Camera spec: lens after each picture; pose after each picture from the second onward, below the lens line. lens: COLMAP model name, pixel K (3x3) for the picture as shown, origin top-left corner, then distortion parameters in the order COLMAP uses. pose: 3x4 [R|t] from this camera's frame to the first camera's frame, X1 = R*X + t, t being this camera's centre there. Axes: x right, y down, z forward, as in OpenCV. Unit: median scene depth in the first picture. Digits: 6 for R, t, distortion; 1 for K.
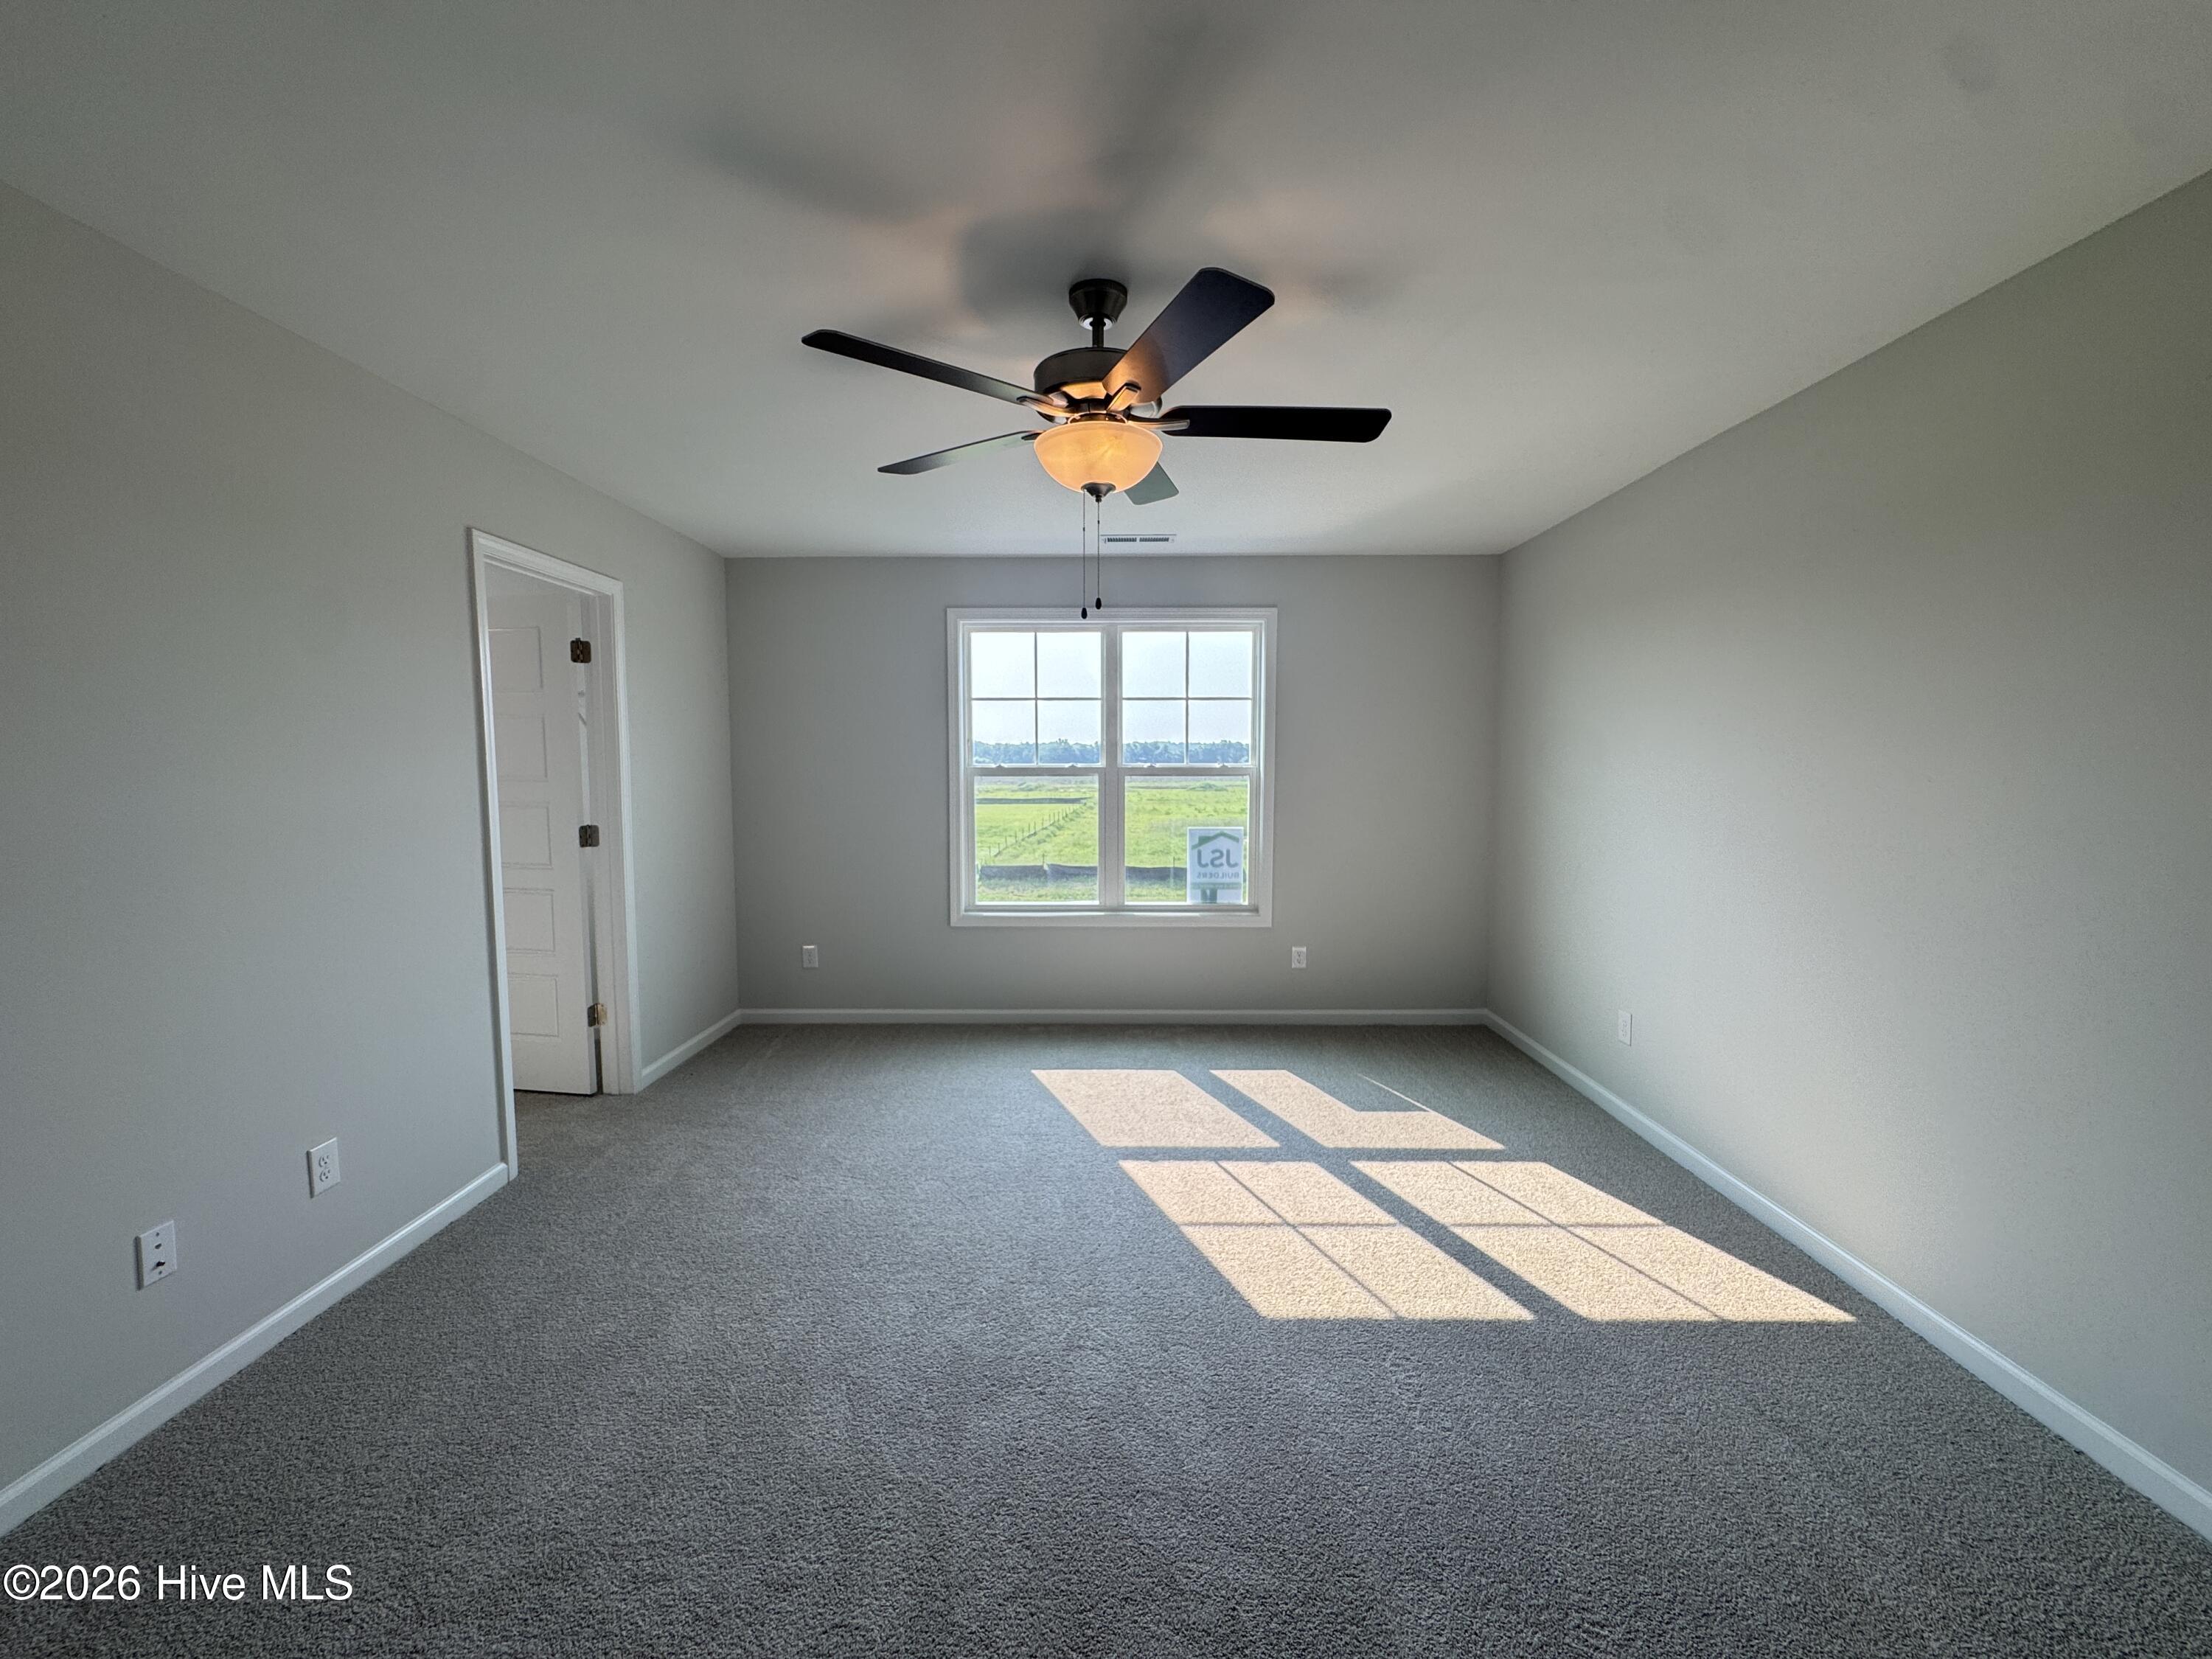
lens RADIAL K [[889.4, 0, 1106.9], [0, 889.4, 827.5], [0, 0, 1]] dist [0.000883, 0.000059]
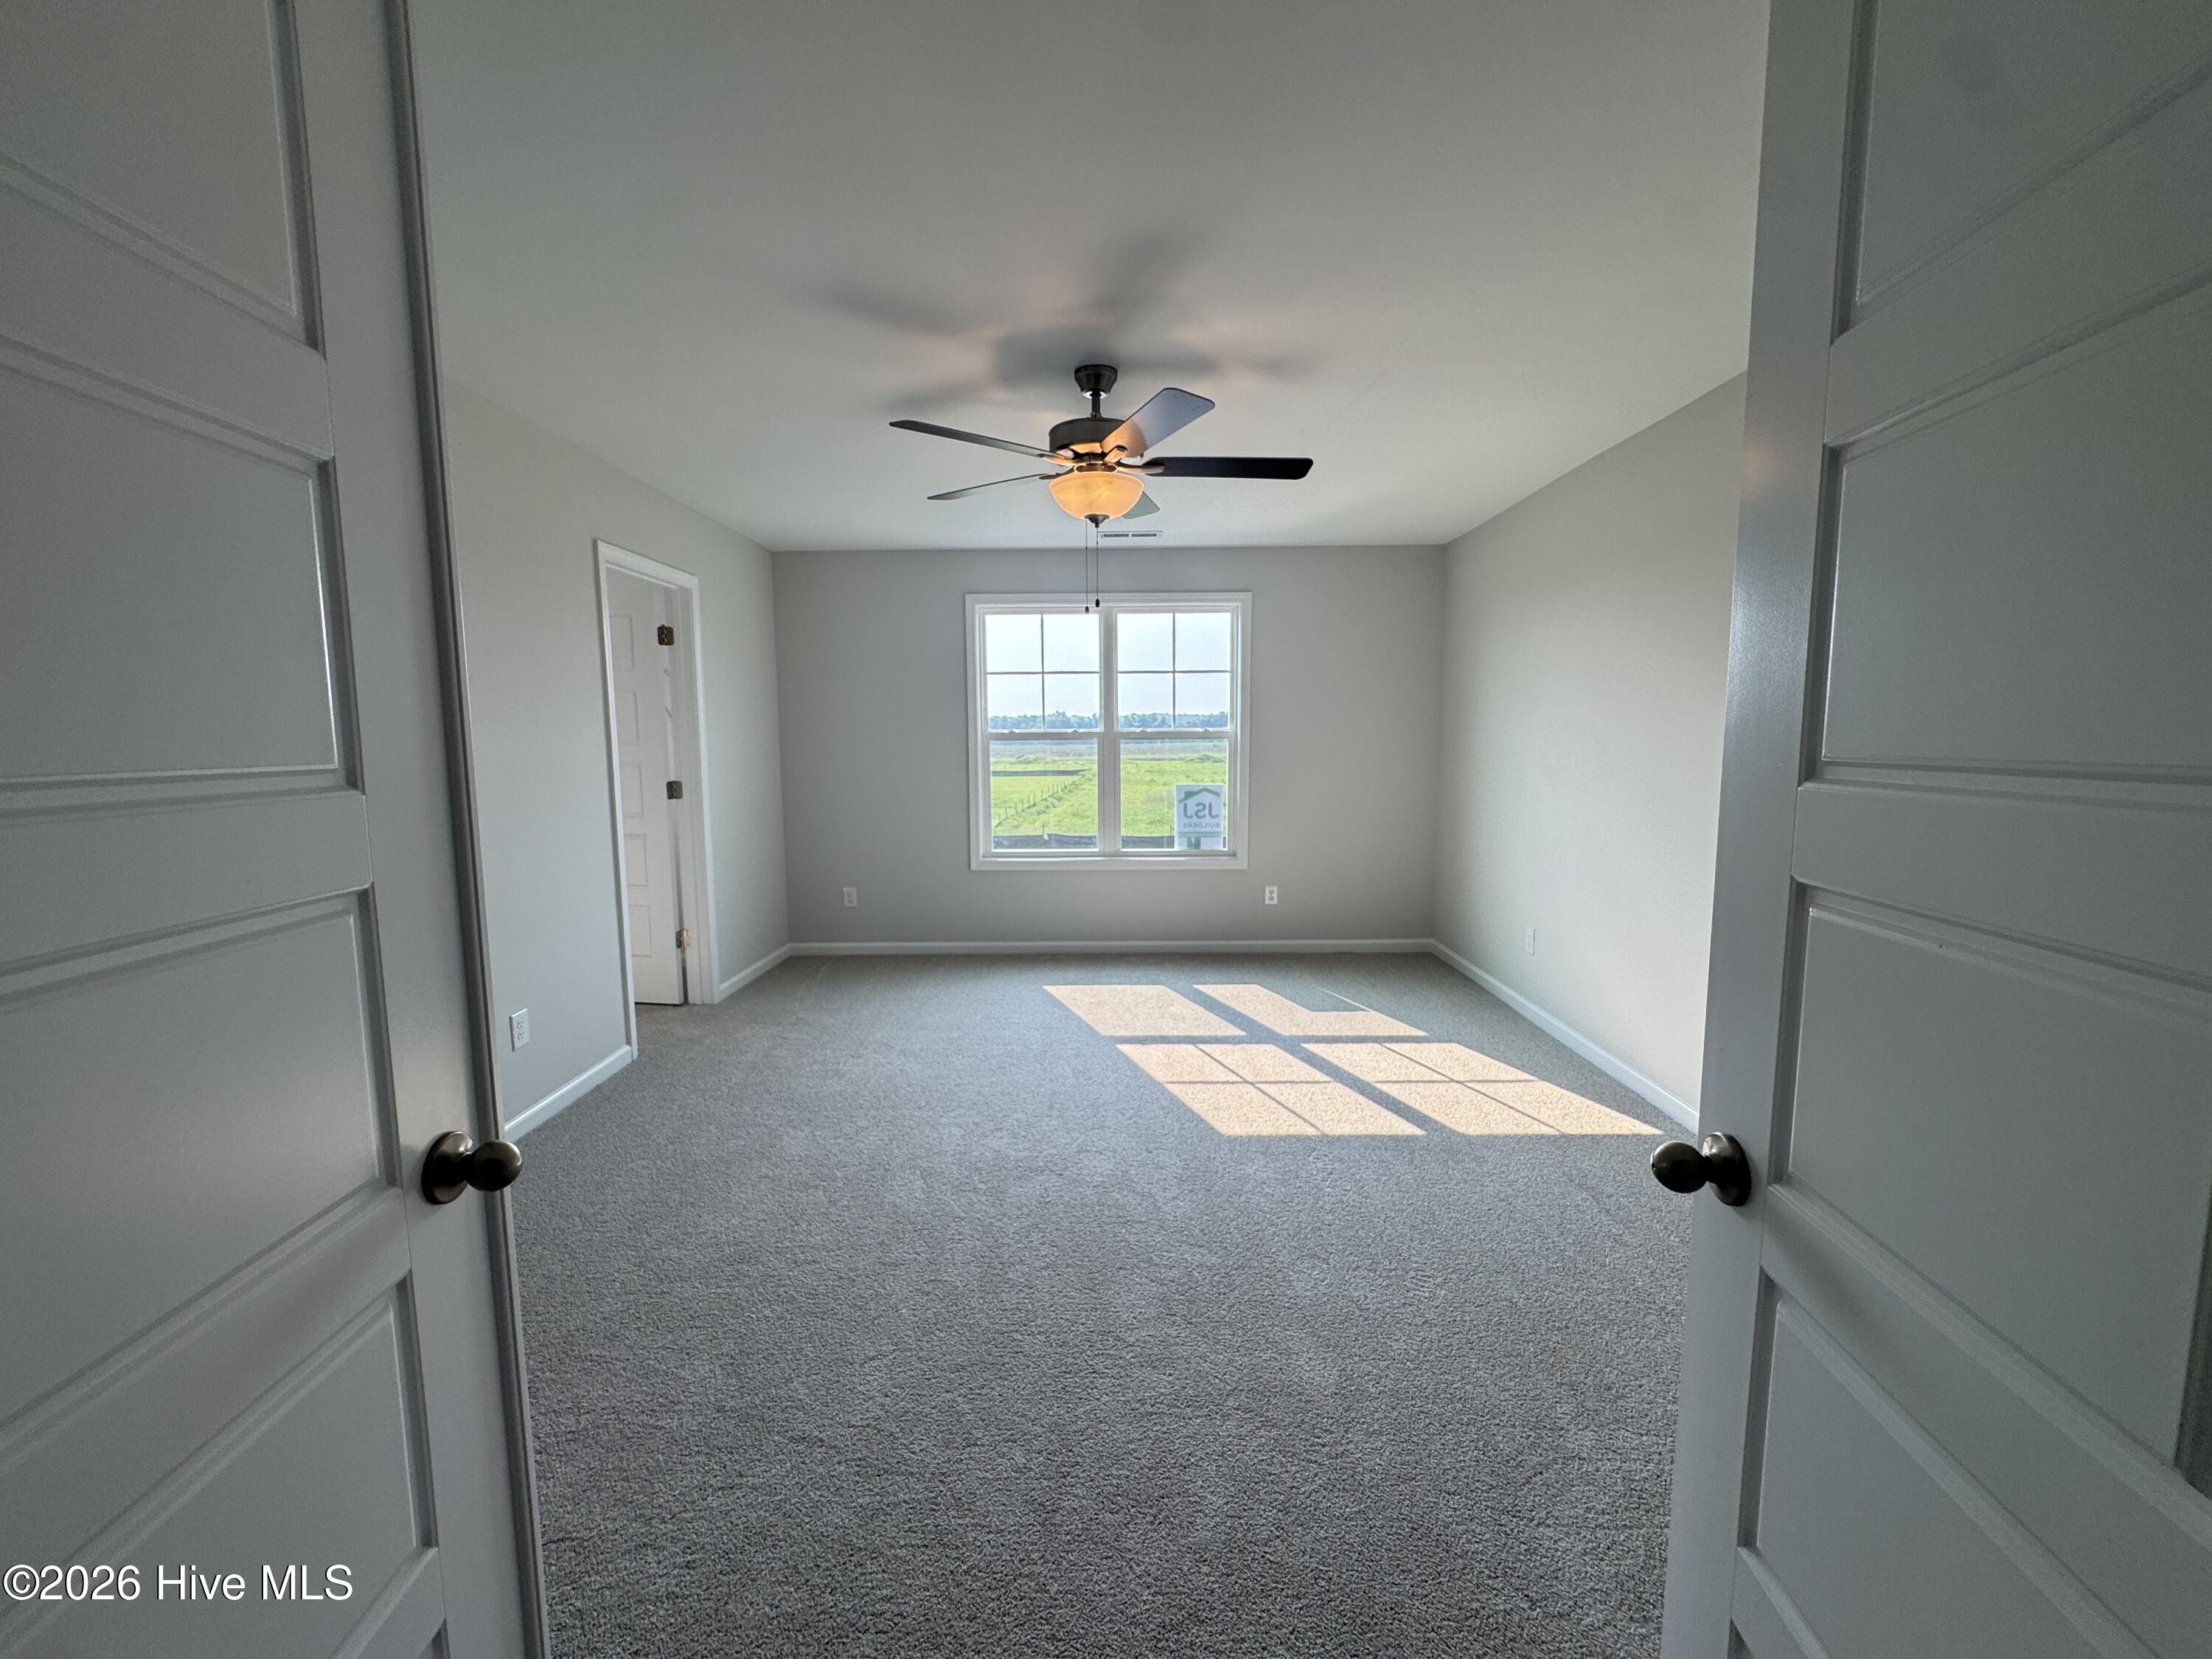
lens RADIAL K [[889.4, 0, 1106.7], [0, 889.4, 828.7], [0, 0, 1]] dist [0.000883, 0.000059]
pose [[0.999980, -0.006138, 0.001173, 0.000602], [0.006098, 0.999465, 0.032143, 0.033205], [-0.001370, -0.032135, 0.999483, -0.253394]]
